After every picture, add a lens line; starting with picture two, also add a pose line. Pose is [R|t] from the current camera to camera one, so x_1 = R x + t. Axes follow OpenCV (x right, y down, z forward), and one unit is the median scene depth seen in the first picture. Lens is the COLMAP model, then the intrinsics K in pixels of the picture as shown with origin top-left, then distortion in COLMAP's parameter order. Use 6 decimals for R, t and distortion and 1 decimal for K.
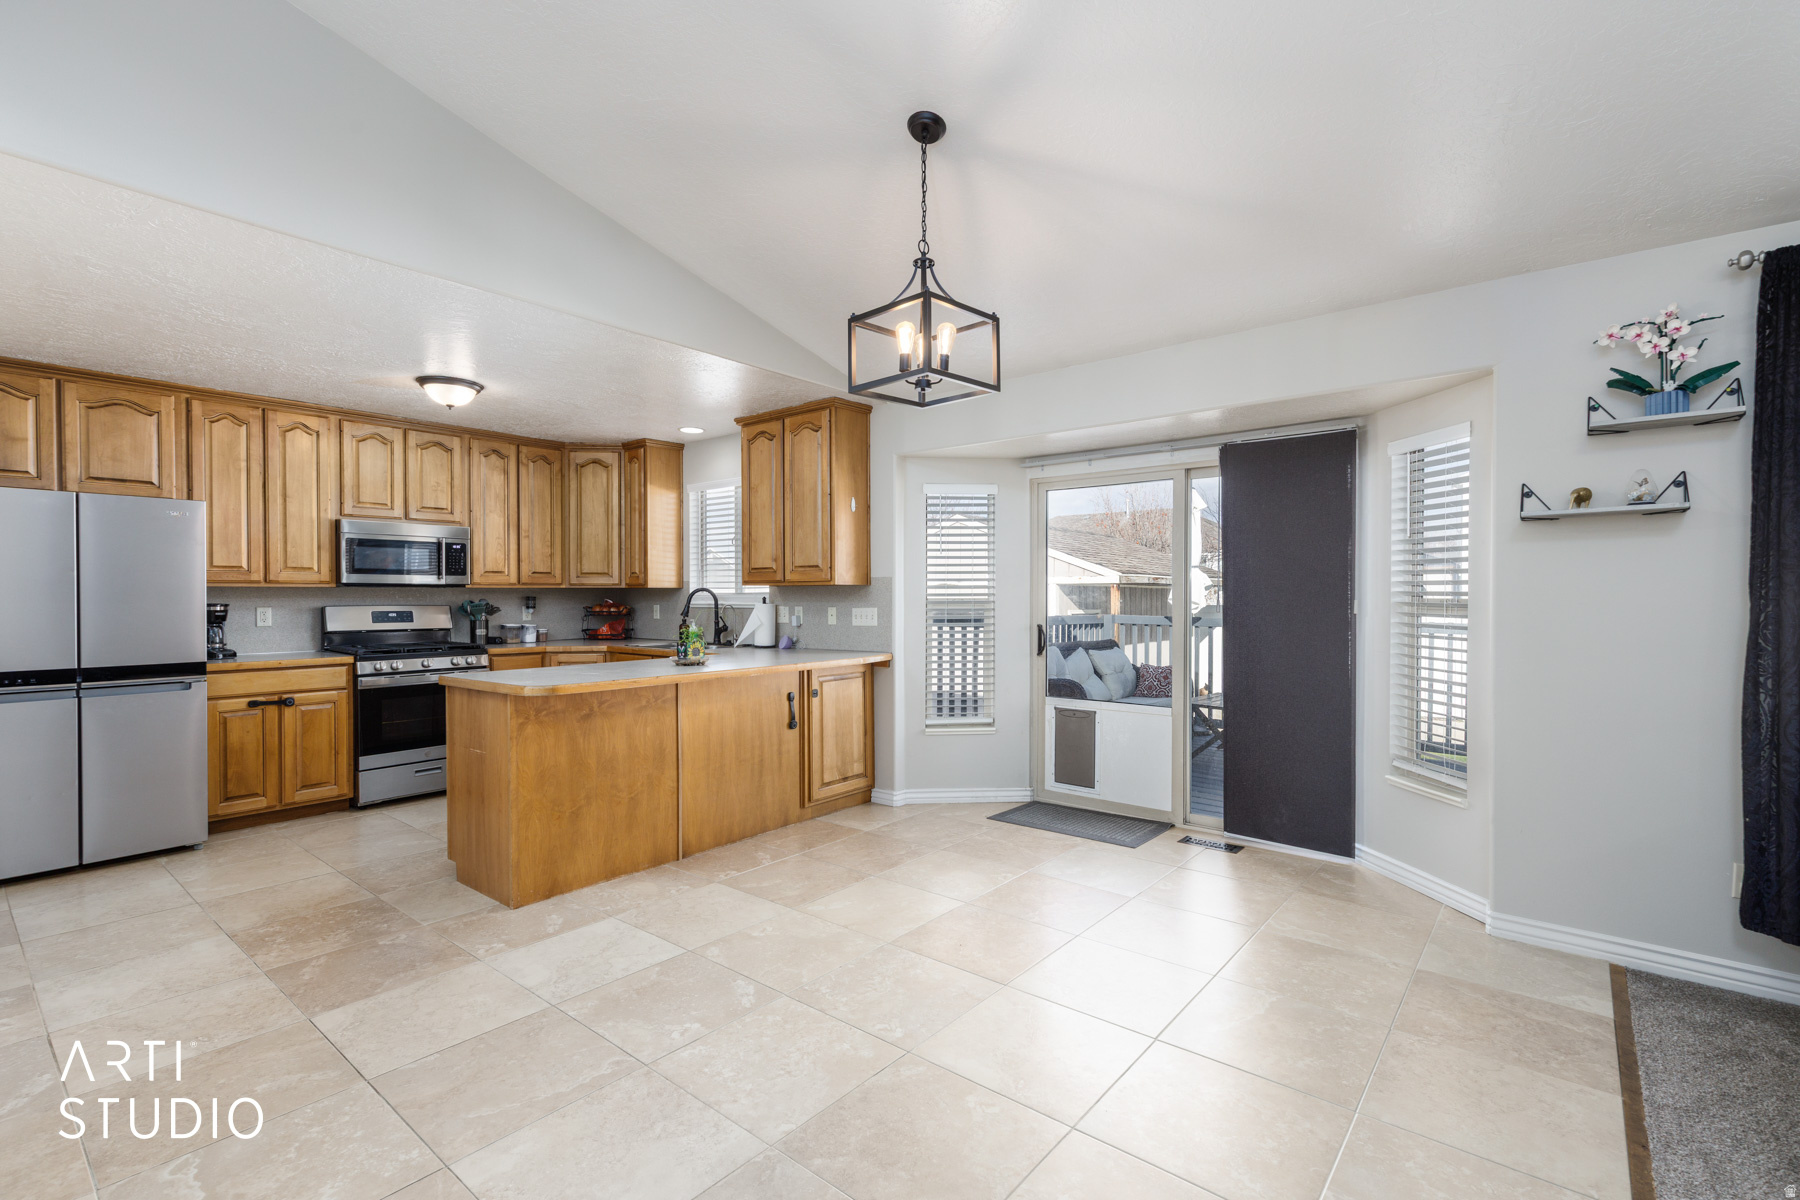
lens RADIAL K [[816.2, 0, 910.3], [0, 816.2, 597.2], [0, 0, 1]] dist [0.000092, -0.000086]
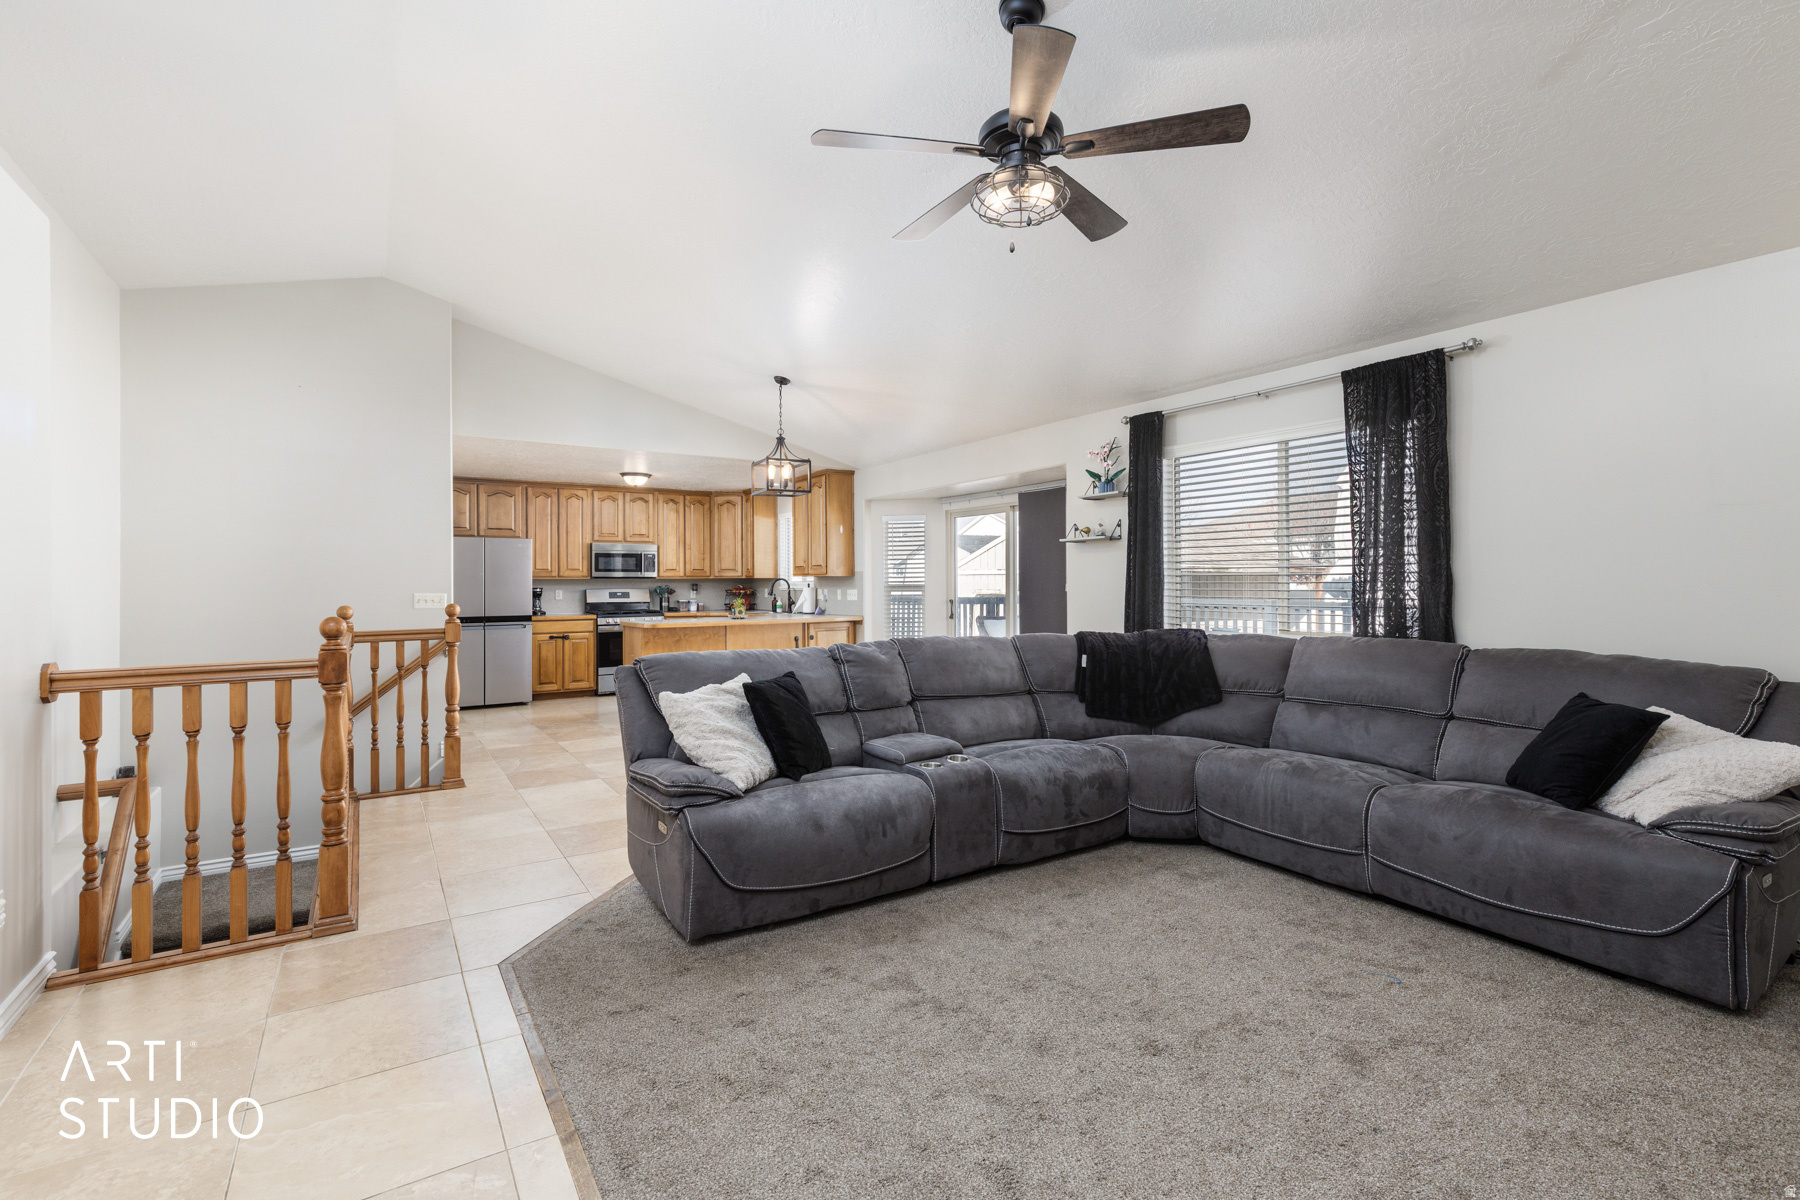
lens RADIAL K [[828.5, 0, 898.3], [0, 828.5, 566.7], [0, 0, 1]] dist [0.000804, 0.000056]
pose [[0.949948, -0.010257, -0.312240, 0.600134], [0.003809, 0.999767, -0.021254, 0.002793], [0.312385, 0.019000, 0.949765, -0.628475]]
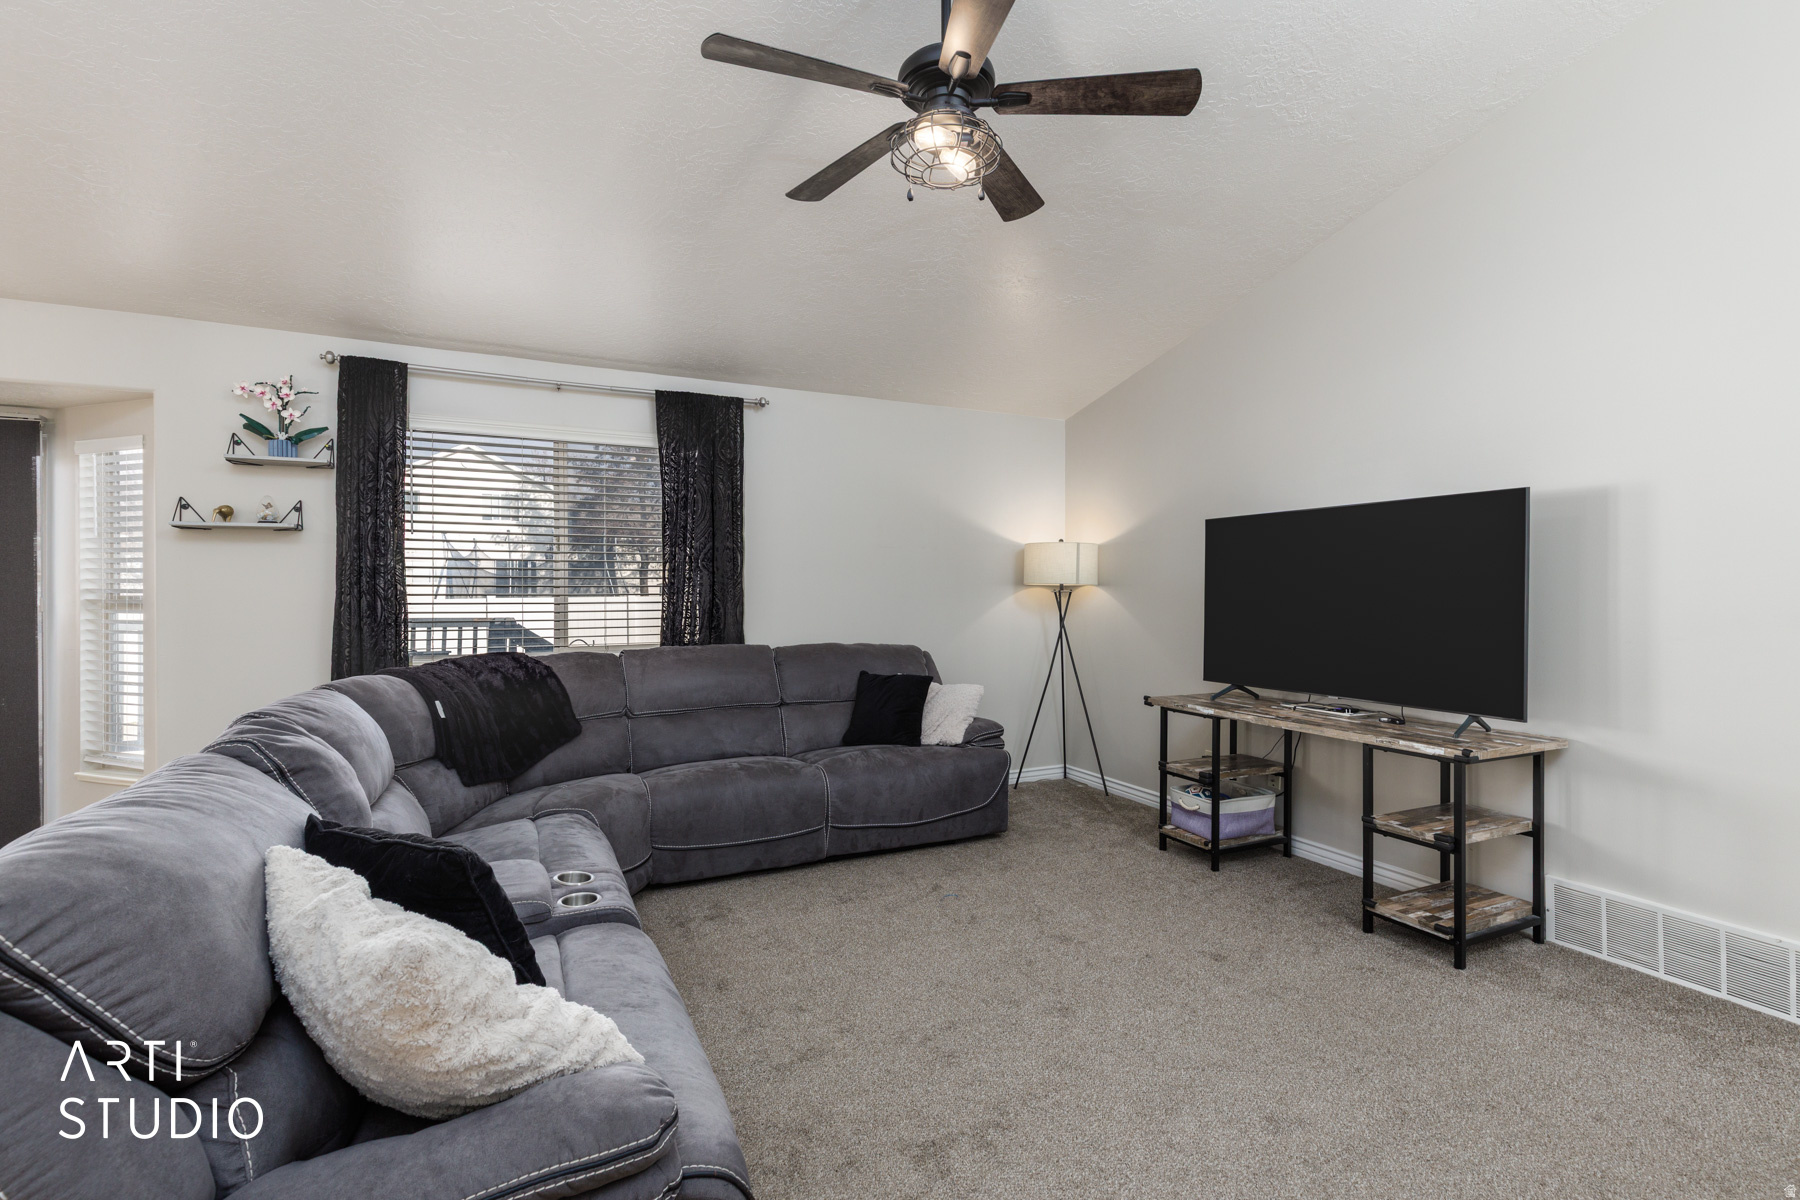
lens RADIAL K [[811.5, 0, 900.5], [0, 811.5, 583.9], [0, 0, 1]] dist [-0.000721, -0.000269]
pose [[0.417471, 0.006176, 0.908669, 0.079306], [0.003052, 0.999962, -0.008199, -0.001131], [-0.908685, 0.006196, 0.417436, -0.259013]]
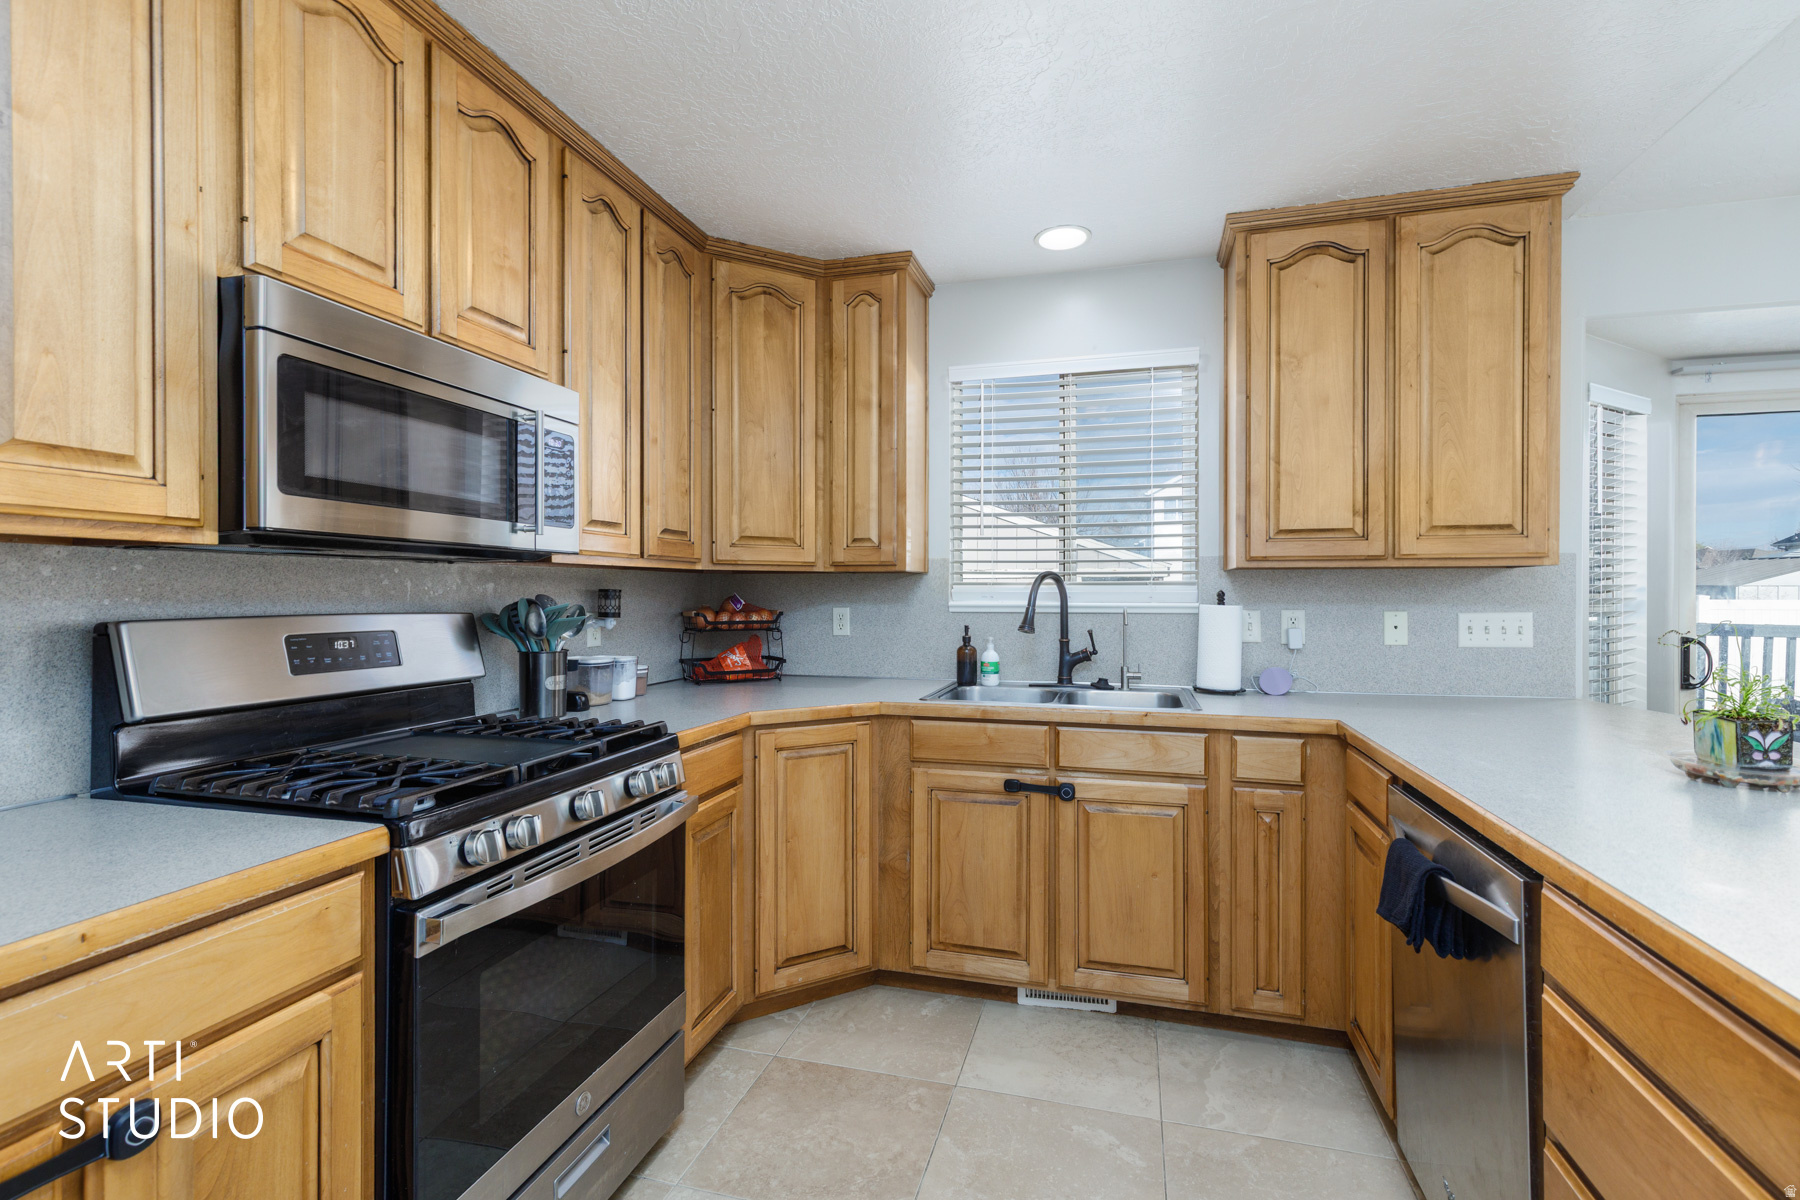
lens RADIAL K [[816.2, 0, 910.3], [0, 816.2, 597.2], [0, 0, 1]] dist [0.000092, -0.000086]
pose [[0.914552, 0.000526, 0.404468, -0.639213], [-0.000822, 1.000000, 0.000558, 0.003511], [-0.404468, -0.000843, 0.914552, 0.714220]]
